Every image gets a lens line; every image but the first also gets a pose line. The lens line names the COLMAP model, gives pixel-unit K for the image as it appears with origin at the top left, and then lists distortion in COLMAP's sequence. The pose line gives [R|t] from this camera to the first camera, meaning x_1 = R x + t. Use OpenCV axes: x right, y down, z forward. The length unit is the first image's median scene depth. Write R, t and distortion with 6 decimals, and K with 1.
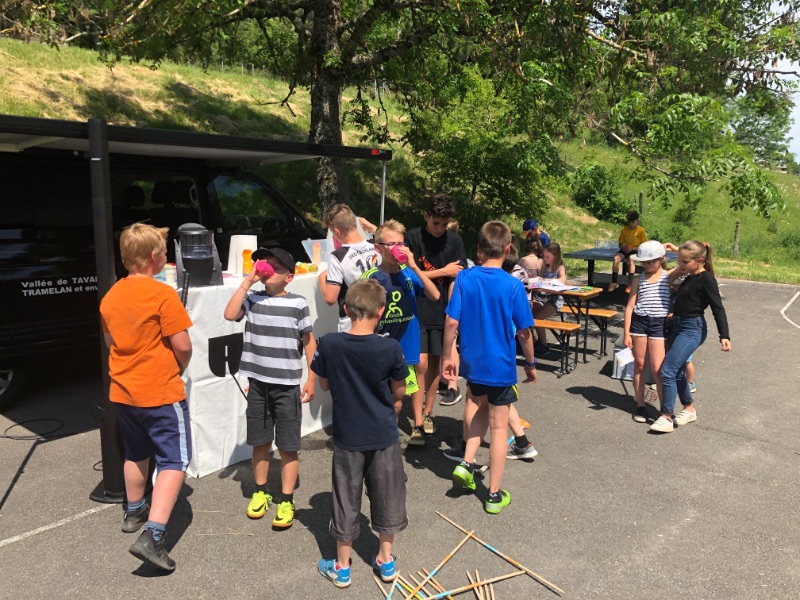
lens RADIAL K [[654.6, 0, 400.3], [0, 654.6, 285.4], [0, 0, 1]] dist [-0.016237, 0.052845]
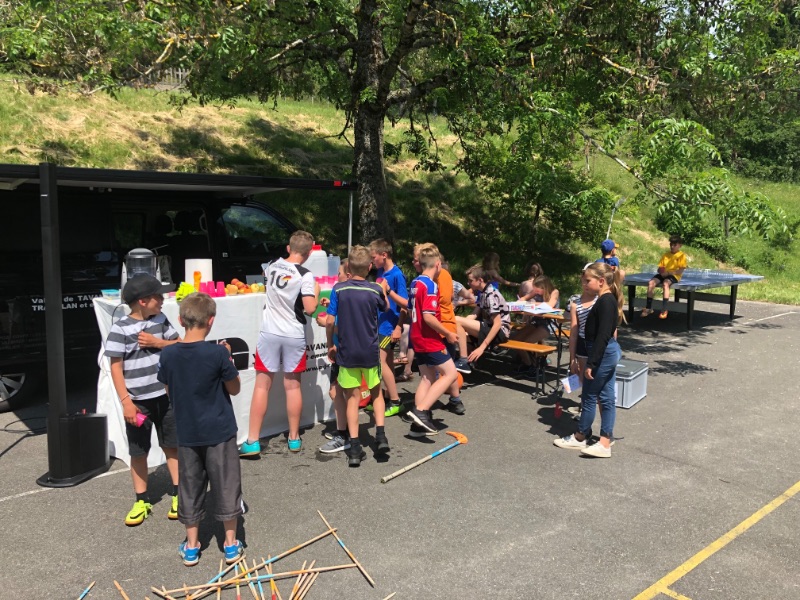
lens RADIAL K [[656.3, 0, 415.2], [0, 656.3, 274.9], [0, 0, 1]] dist [0.008572, -0.002304]
pose [[0.987913, 0.003988, -0.154956, 0.100670], [-0.012414, 0.998494, -0.053444, 0.002461], [0.154509, 0.054722, 0.986475, -0.021188]]
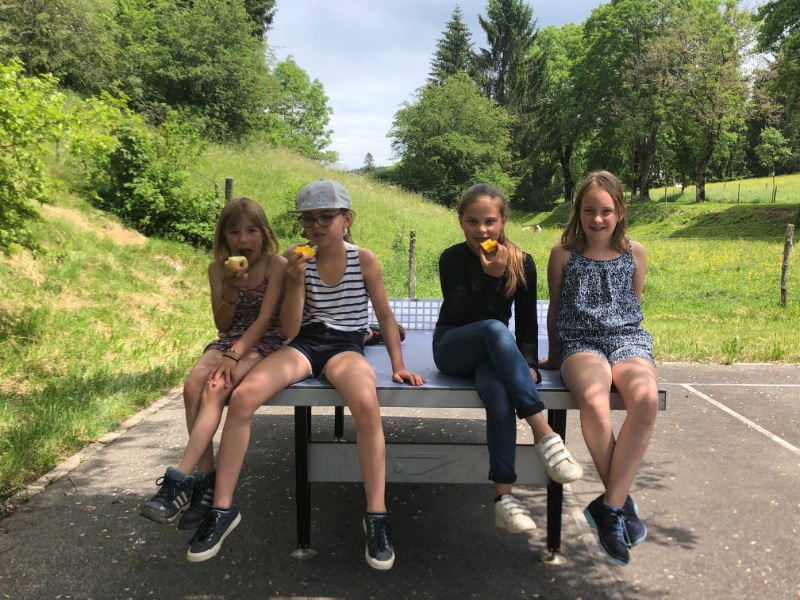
lens RADIAL K [[880.8, 0, 400.0], [0, 880.8, 300.0], [0, 0, 1]] dist [0.121074, -0.279486]
pose [[0.803225, -0.071011, 0.591427, 0.109834], [0.092615, 0.995682, -0.006233, -0.052796], [-0.588431, 0.059782, 0.806334, 0.587516]]
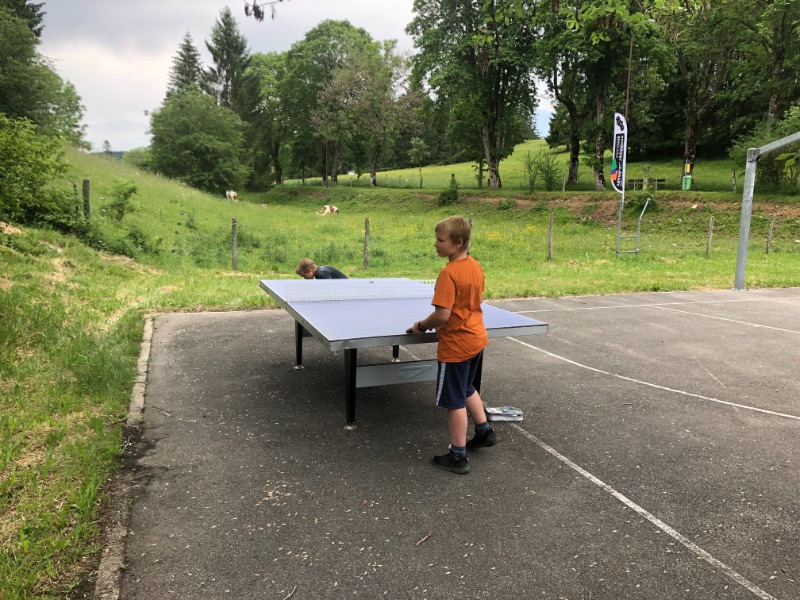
lens RADIAL K [[654.6, 0, 400.3], [0, 654.6, 285.4], [0, 0, 1]] dist [-0.016237, 0.052845]
pose [[0.521373, -0.132860, 0.842923, -0.030092], [0.120311, 0.989383, 0.081529, -0.081858], [-0.844805, 0.058906, 0.531822, 0.608037]]
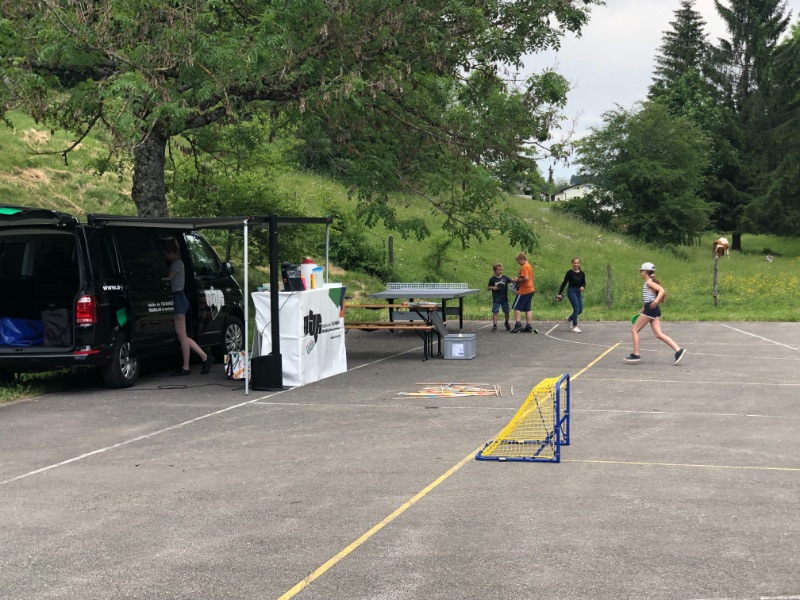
lens RADIAL K [[1312.8, 0, 400.0], [0, 1312.8, 300.0], [0, 0, 1]] dist [0.090509, 0.232545]
pose [[0.909435, -0.046957, 0.413186, -0.475562], [0.085281, 0.993546, -0.074793, 0.099194], [-0.407007, 0.103256, 0.907570, -0.780911]]
